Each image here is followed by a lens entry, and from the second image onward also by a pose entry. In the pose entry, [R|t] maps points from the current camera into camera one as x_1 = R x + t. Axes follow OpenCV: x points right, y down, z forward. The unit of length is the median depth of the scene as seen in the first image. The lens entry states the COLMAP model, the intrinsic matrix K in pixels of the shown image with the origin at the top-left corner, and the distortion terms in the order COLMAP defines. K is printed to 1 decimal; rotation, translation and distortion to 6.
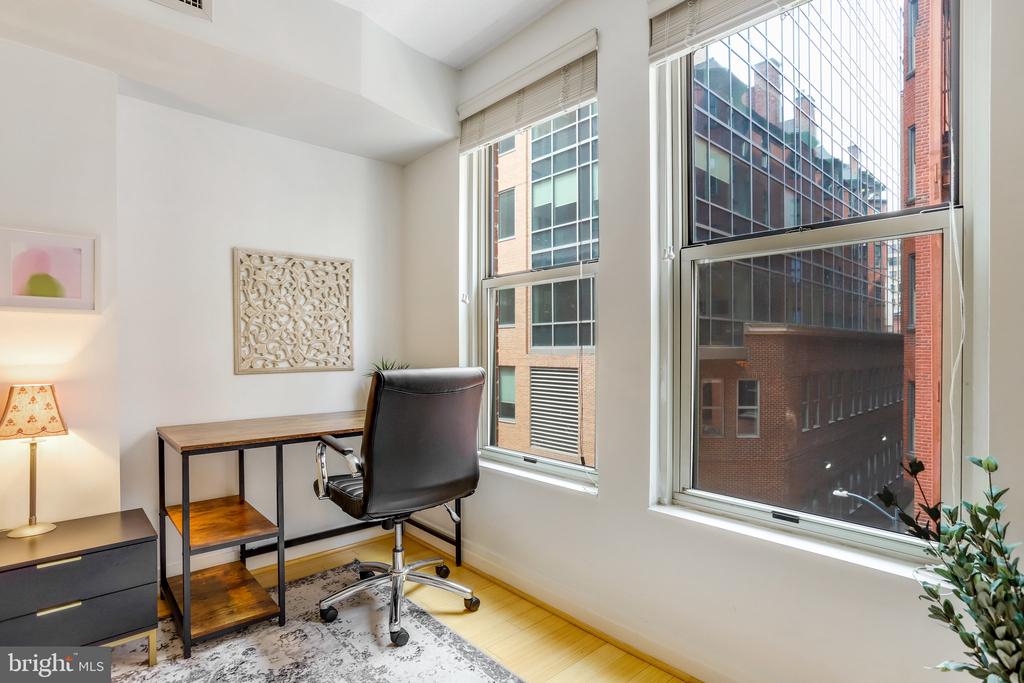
lens RADIAL K [[525.3, 0, 520.0], [0, 525.3, 354.6], [0, 0, 1]] dist [-0.050247, 0.027025]
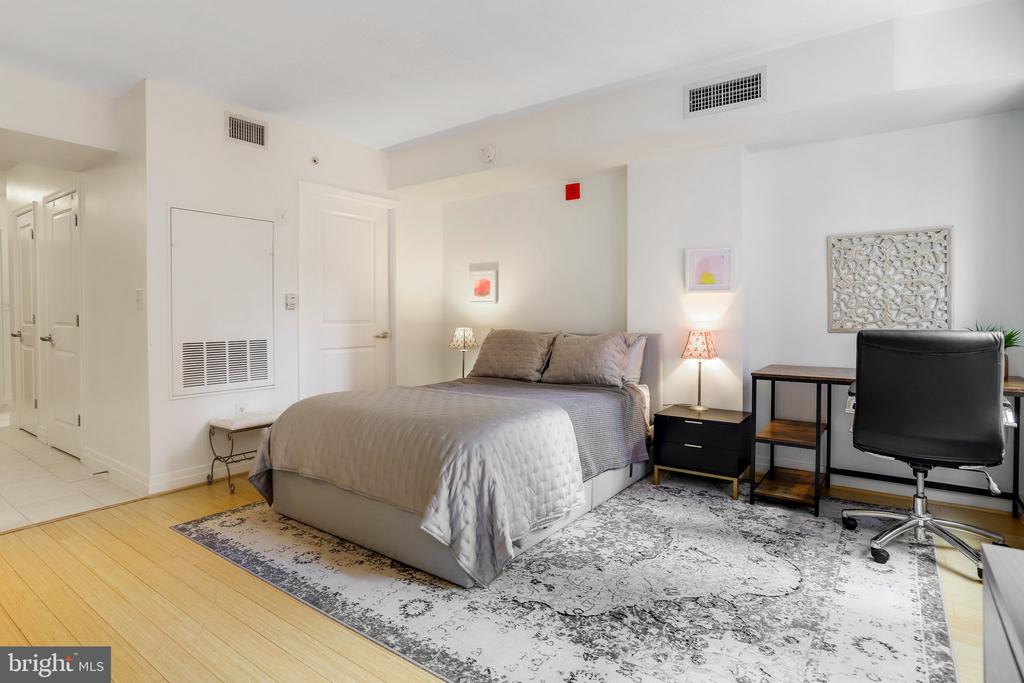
lens RADIAL K [[525.3, 0, 514.5], [0, 525.3, 320.7], [0, 0, 1]] dist [-0.050247, 0.027025]
pose [[0.209979, 0.014583, -0.977597, 0.672612], [-0.011005, 0.999861, 0.012551, 0.001742], [0.977644, 0.008123, 0.210110, -0.064415]]
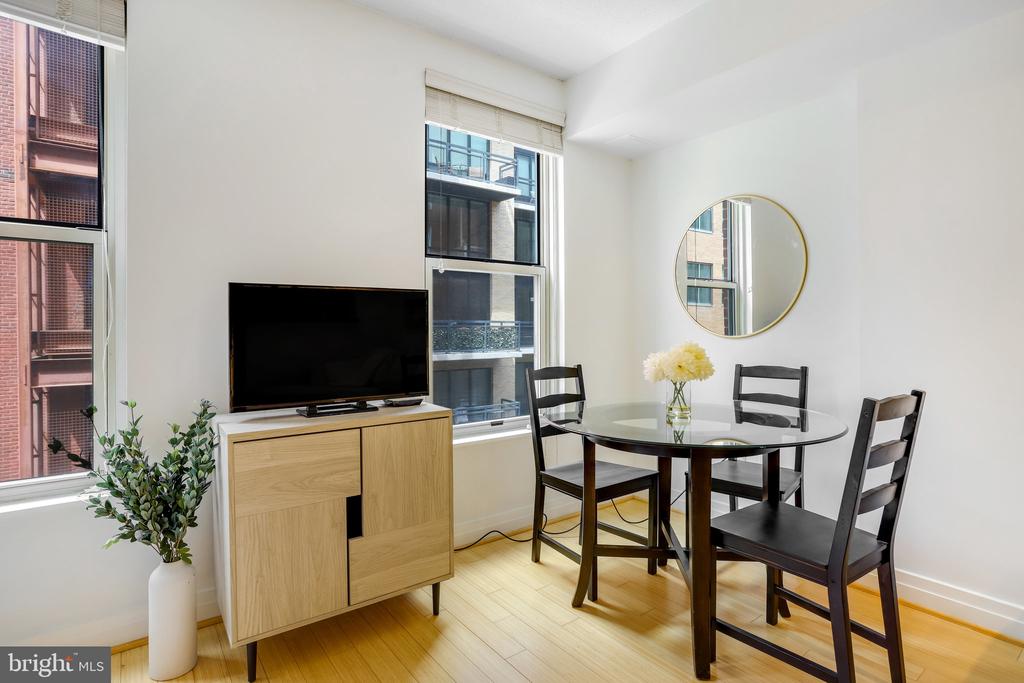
lens RADIAL K [[525.3, 0, 514.8], [0, 525.3, 328.7], [0, 0, 1]] dist [-0.050247, 0.027025]
pose [[0.104712, 0.000622, 0.994502, -0.276904], [0.012917, 0.999915, -0.001985, 0.001198], [-0.994419, 0.013054, 0.104695, -0.176845]]
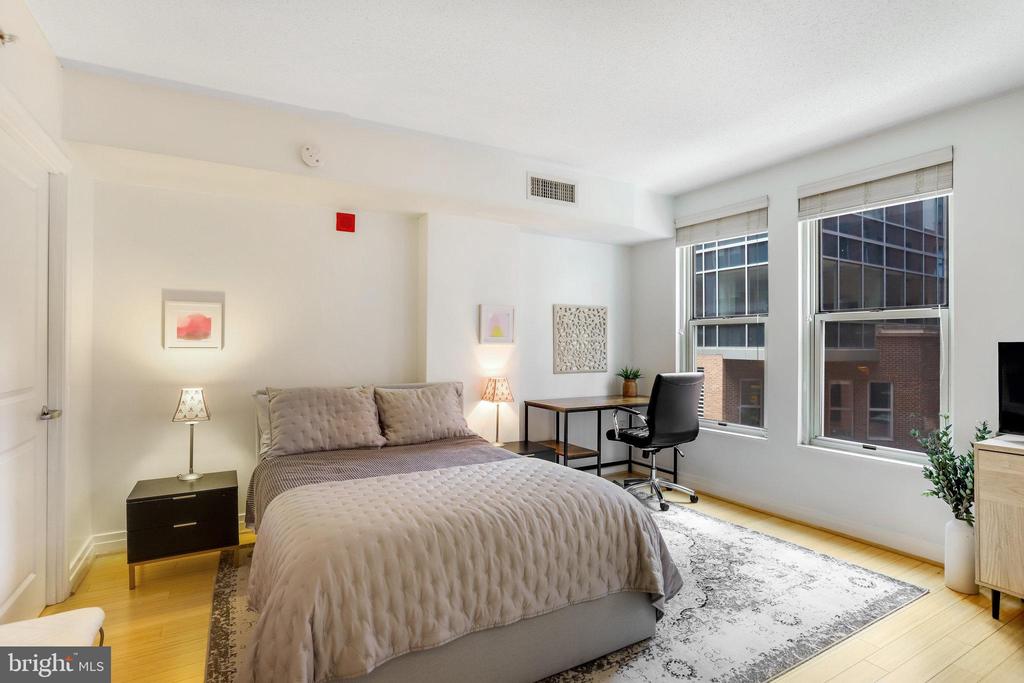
lens RADIAL K [[525.3, 0, 525.6], [0, 525.3, 343.7], [0, 0, 1]] dist [-0.050247, 0.027025]
pose [[0.980385, 0.005496, -0.197017, -0.334478], [-0.008451, 0.999864, -0.014161, -0.048537], [0.196912, 0.015549, 0.980298, -1.006458]]
